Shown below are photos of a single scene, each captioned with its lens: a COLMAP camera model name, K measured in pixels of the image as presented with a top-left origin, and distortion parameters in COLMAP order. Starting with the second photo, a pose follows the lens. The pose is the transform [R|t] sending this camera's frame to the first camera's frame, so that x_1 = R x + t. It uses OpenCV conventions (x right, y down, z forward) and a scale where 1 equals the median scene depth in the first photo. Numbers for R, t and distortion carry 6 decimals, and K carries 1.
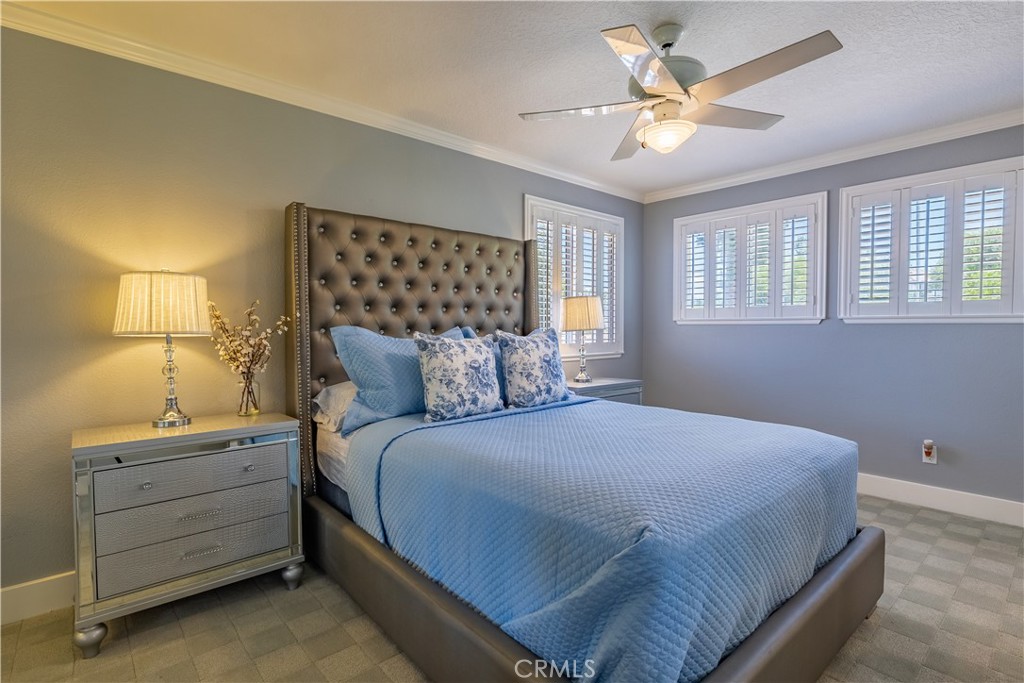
lens RADIAL K [[507.8, 0, 512.0], [0, 507.8, 341.5], [0, 0, 1]] dist [-0.004343, -0.000574]
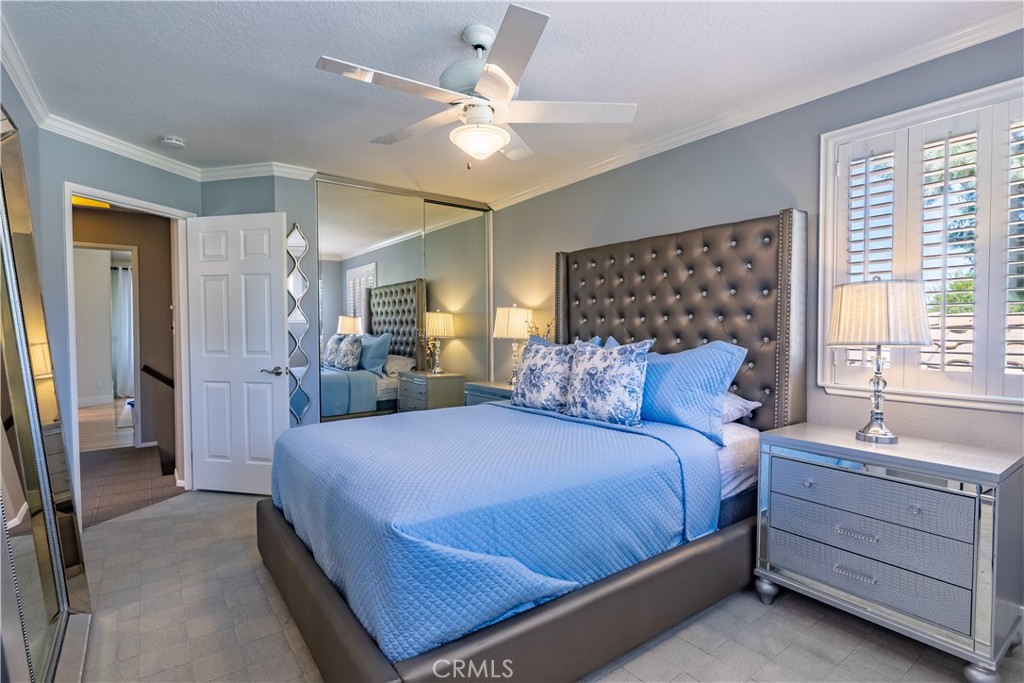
lens RADIAL K [[496.8, 0, 512.0], [0, 496.8, 341.5], [0, 0, 1]] dist [-0.003487, -0.000155]
pose [[-0.099836, 0.019000, -0.994823, 0.972790], [-0.033051, 0.999203, 0.022400, -0.035051], [0.994455, 0.035117, -0.099128, 0.933254]]
